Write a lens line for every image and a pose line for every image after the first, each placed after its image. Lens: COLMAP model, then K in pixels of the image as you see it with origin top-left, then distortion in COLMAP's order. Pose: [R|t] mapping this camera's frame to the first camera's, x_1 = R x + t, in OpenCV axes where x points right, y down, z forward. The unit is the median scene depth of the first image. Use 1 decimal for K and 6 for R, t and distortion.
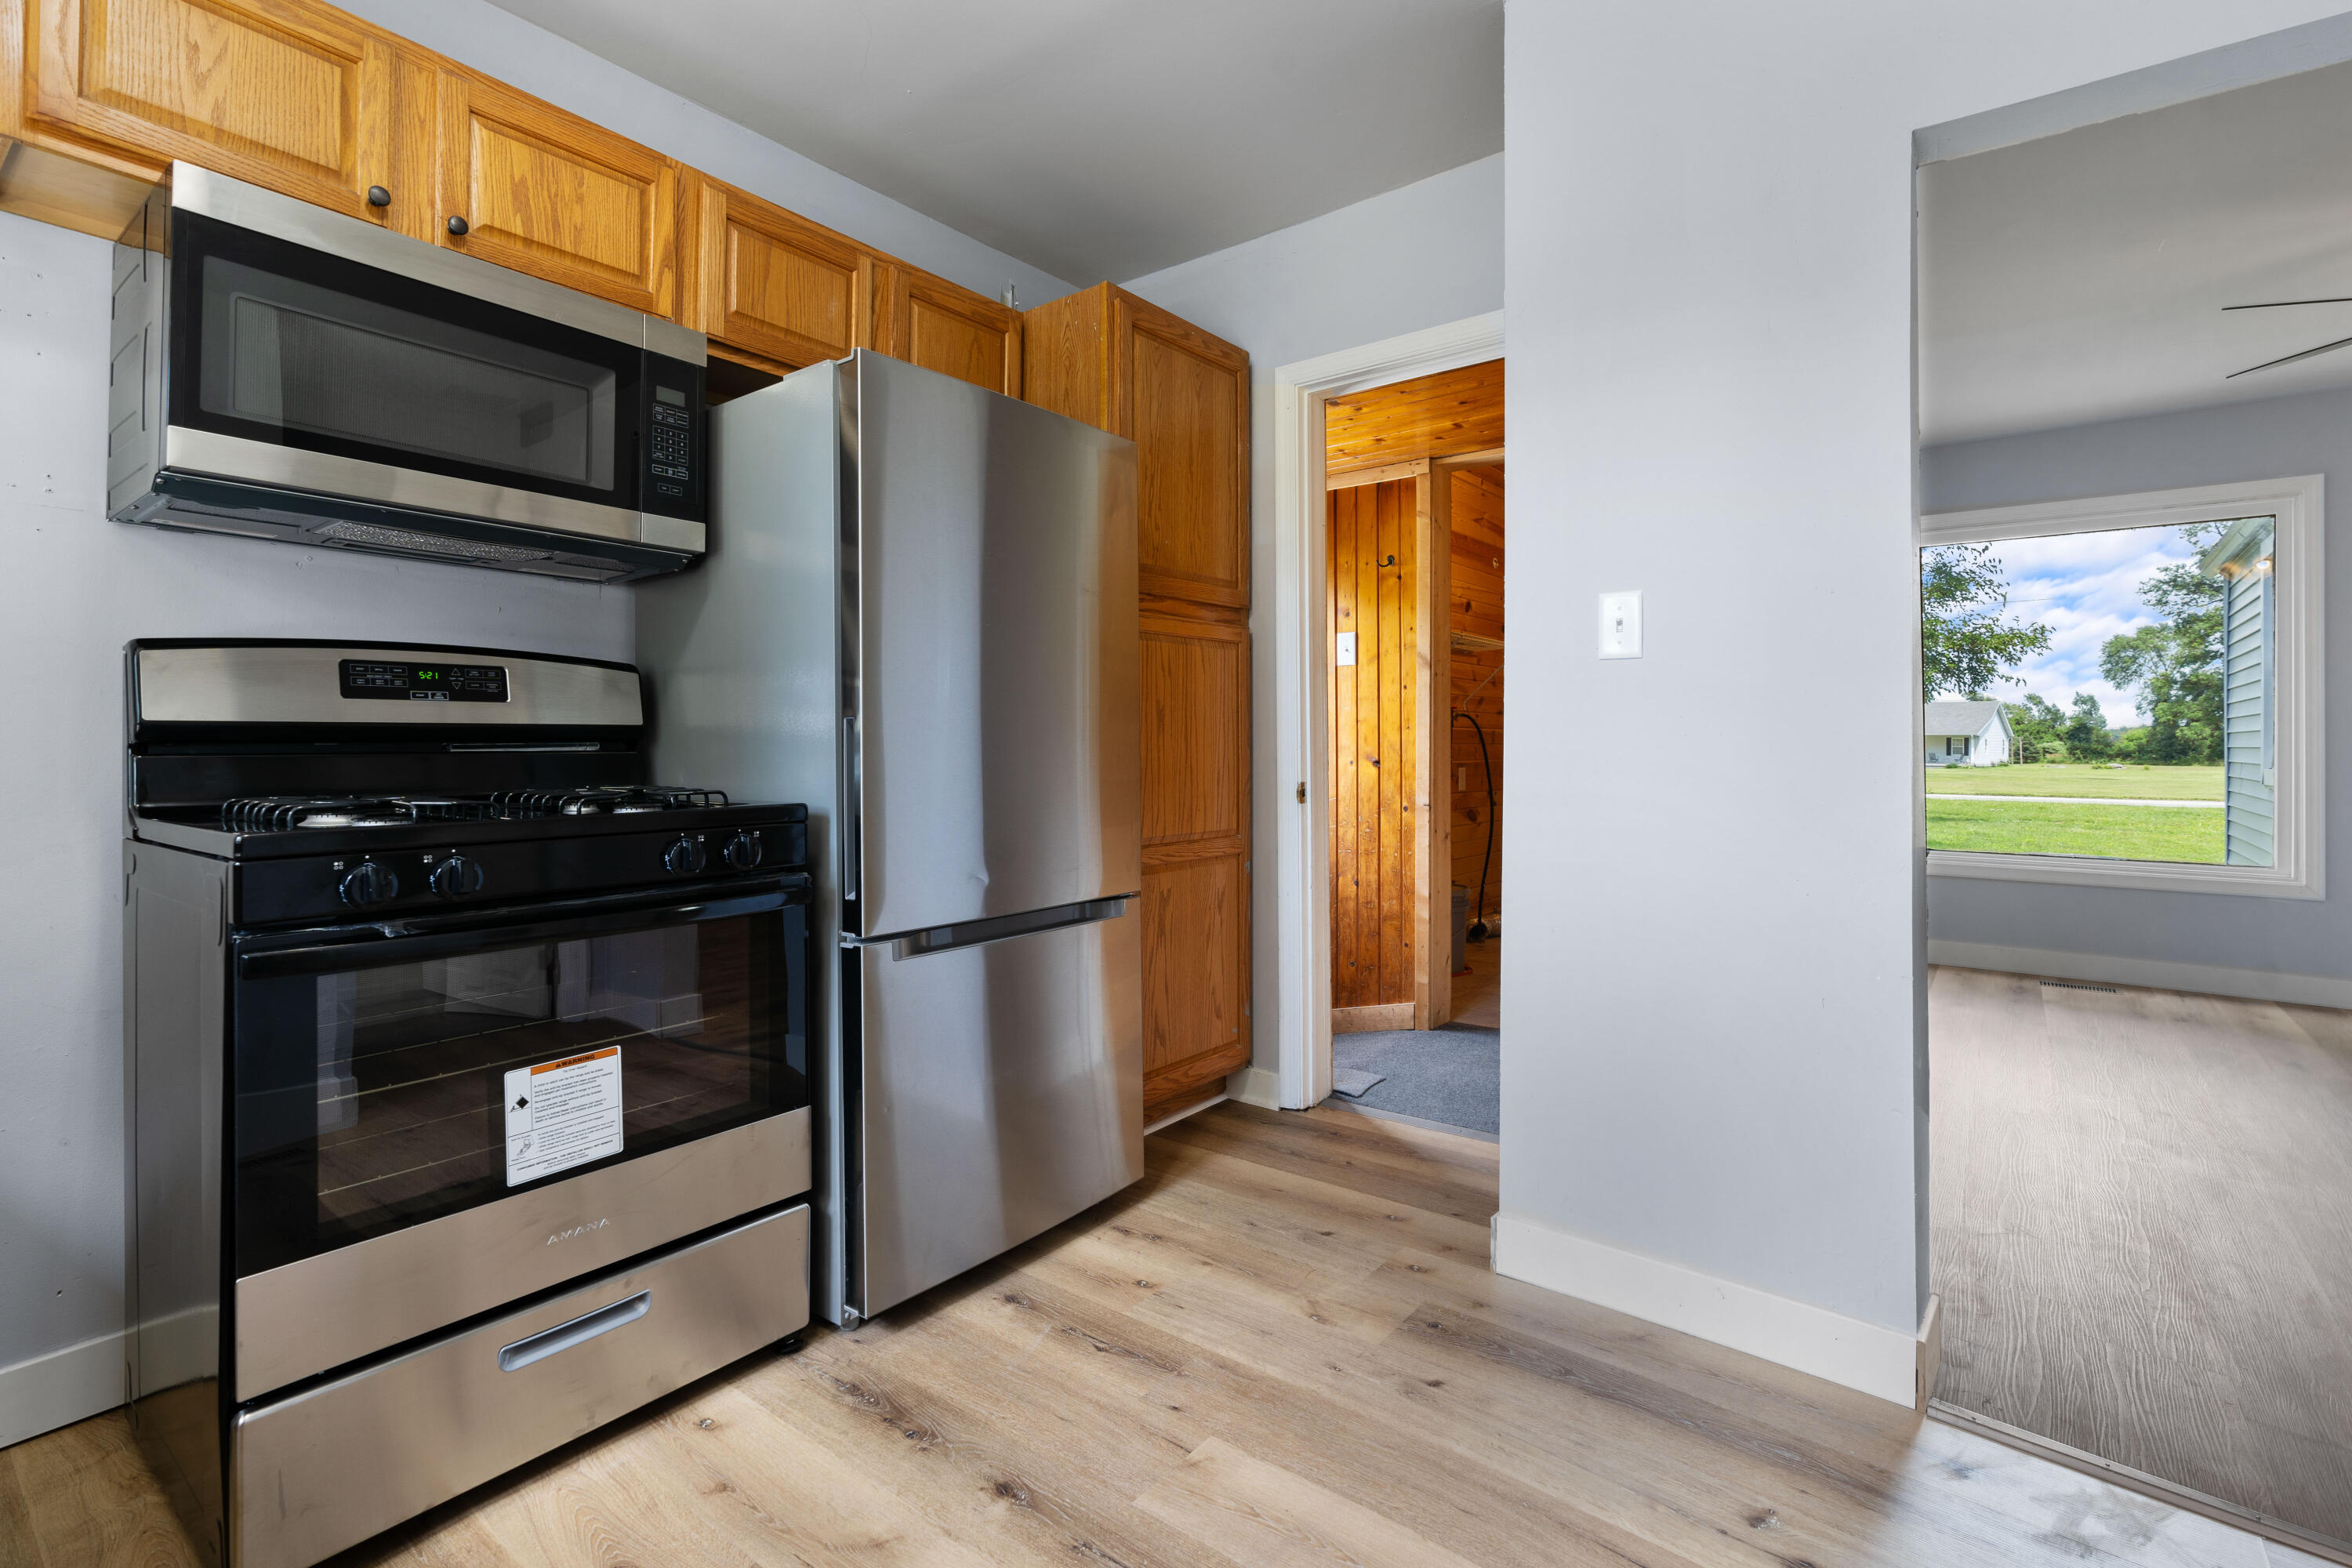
lens RADIAL K [[1079.5, 0, 1172.7], [0, 1079.5, 743.8], [0, 0, 1]] dist [-0.000490, 0.000059]
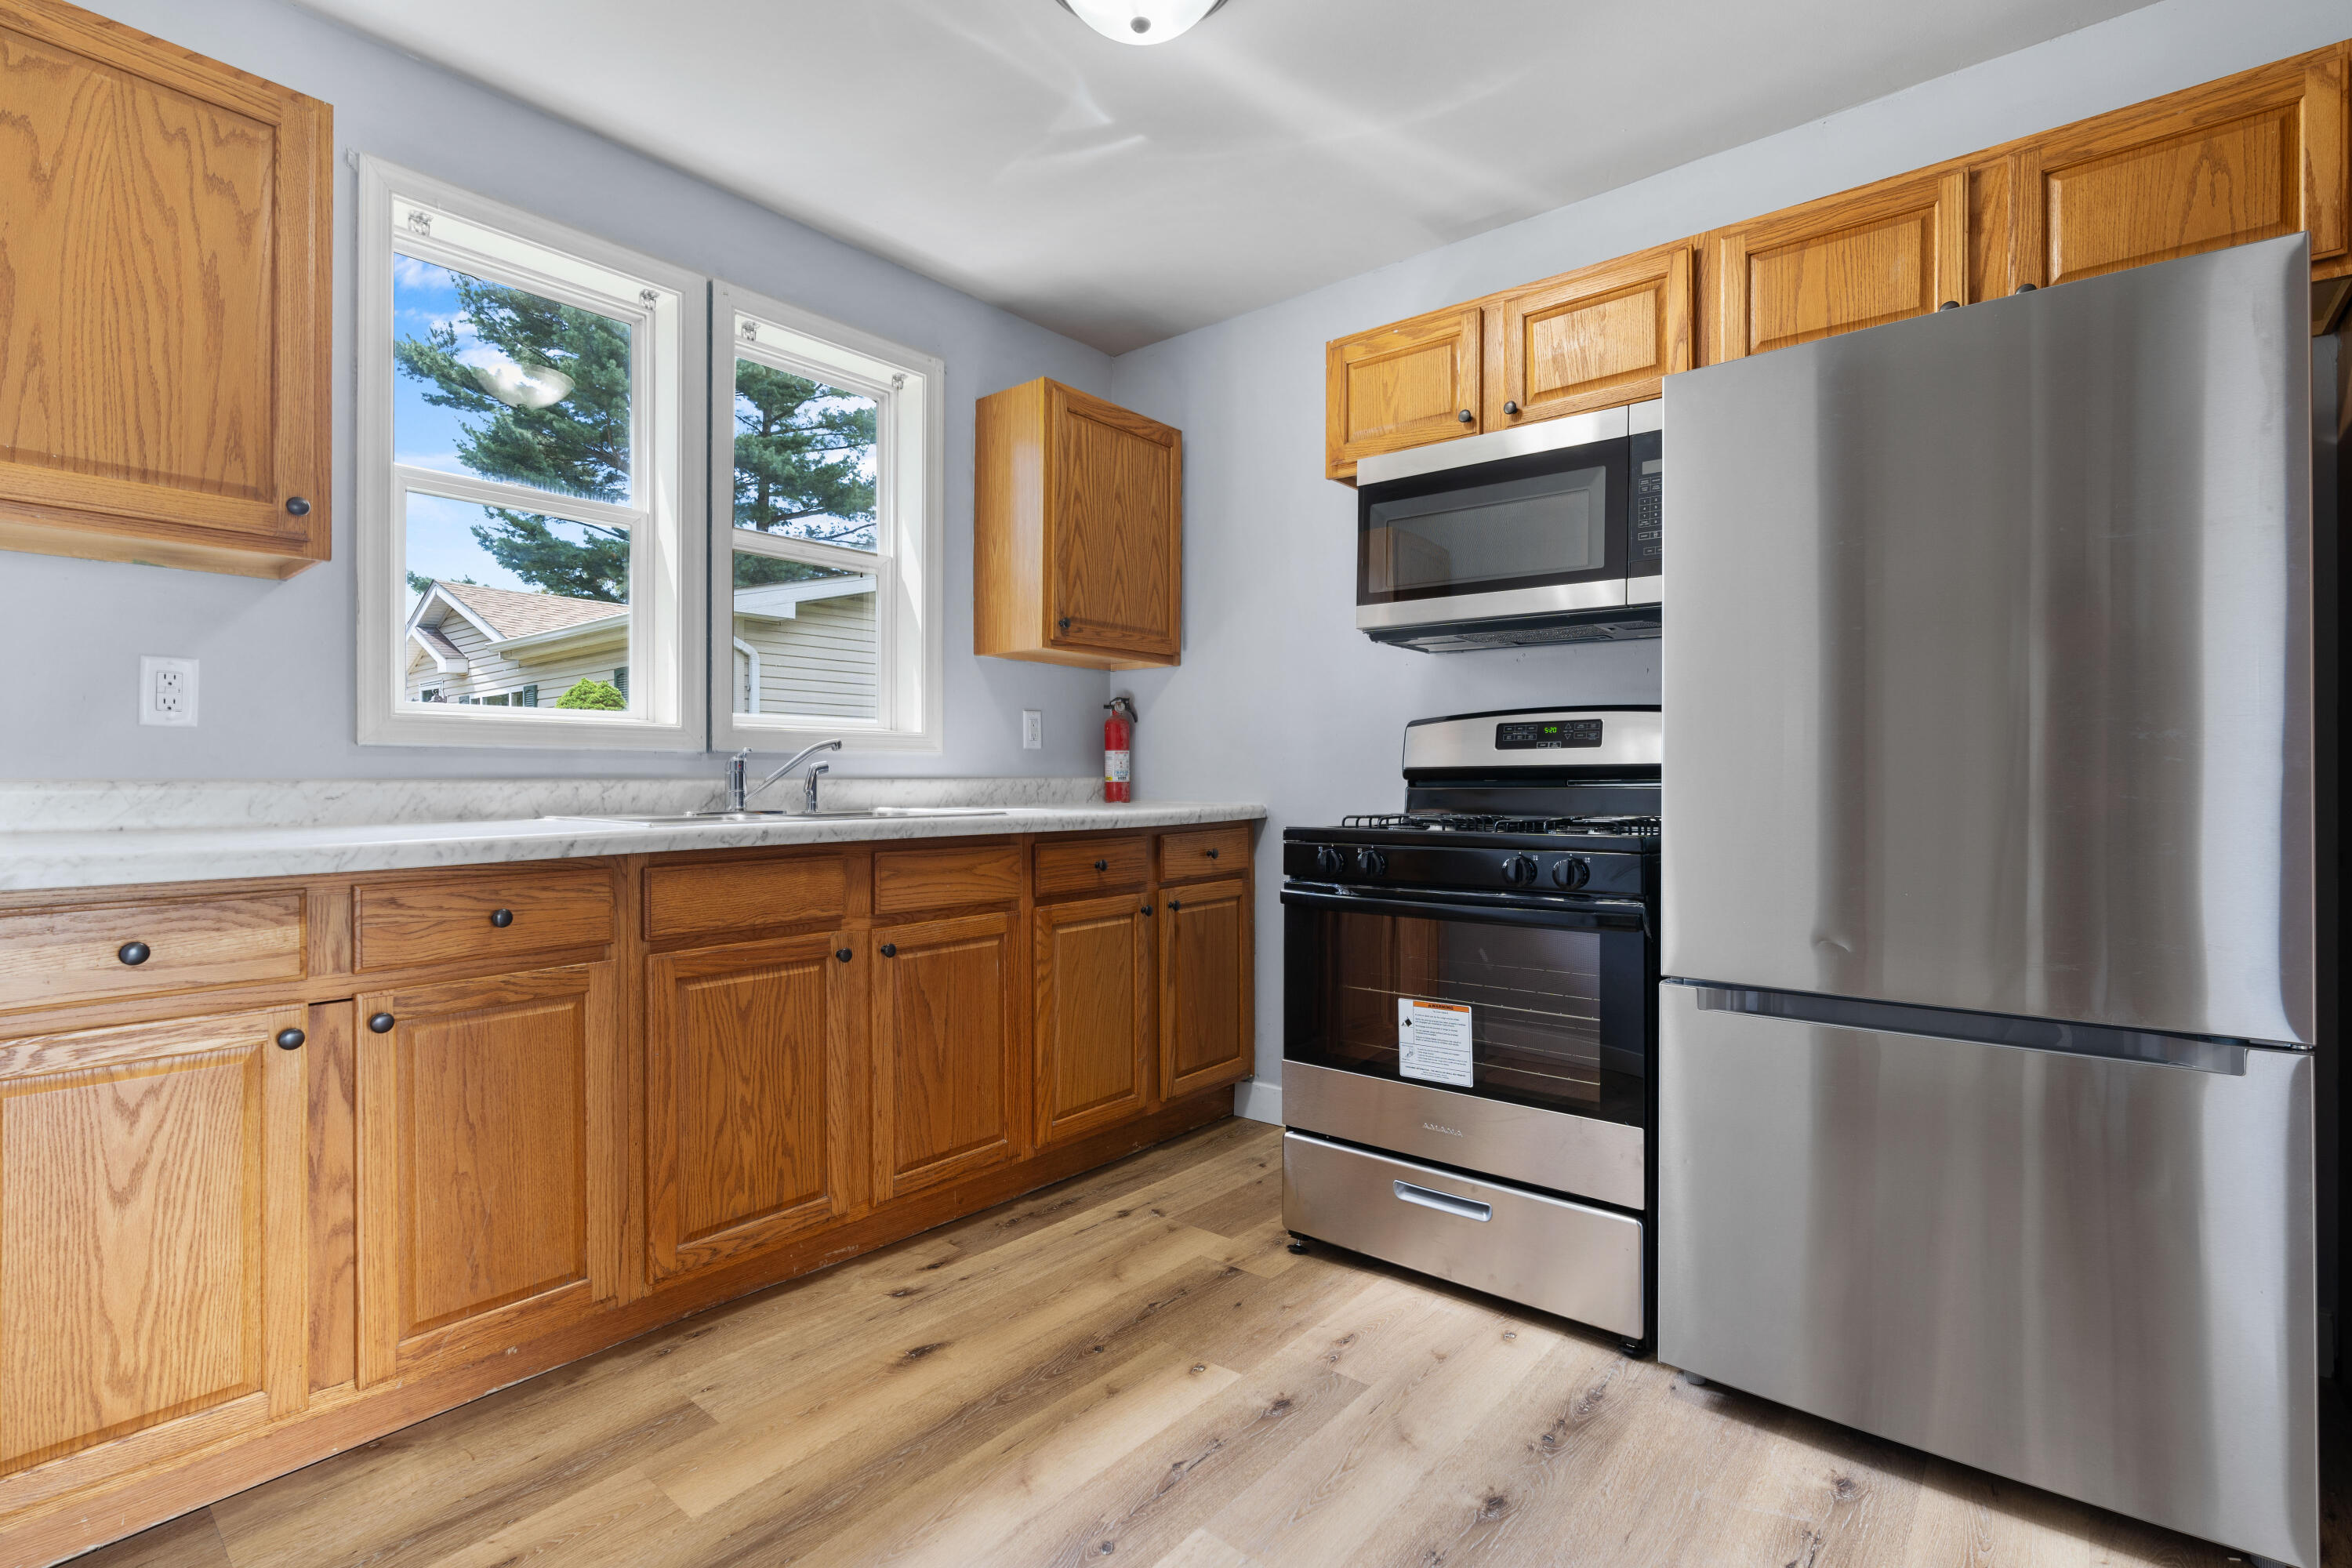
lens RADIAL K [[1079.8, 0, 1176.0], [0, 1079.8, 784.0], [0, 0, 1]] dist [-0.002361, 0.000066]
pose [[-0.032771, -0.000349, -0.999463, 0.714152], [-0.001227, 0.999999, -0.000309, 0.005911], [0.999462, 0.001216, -0.032771, 0.590641]]
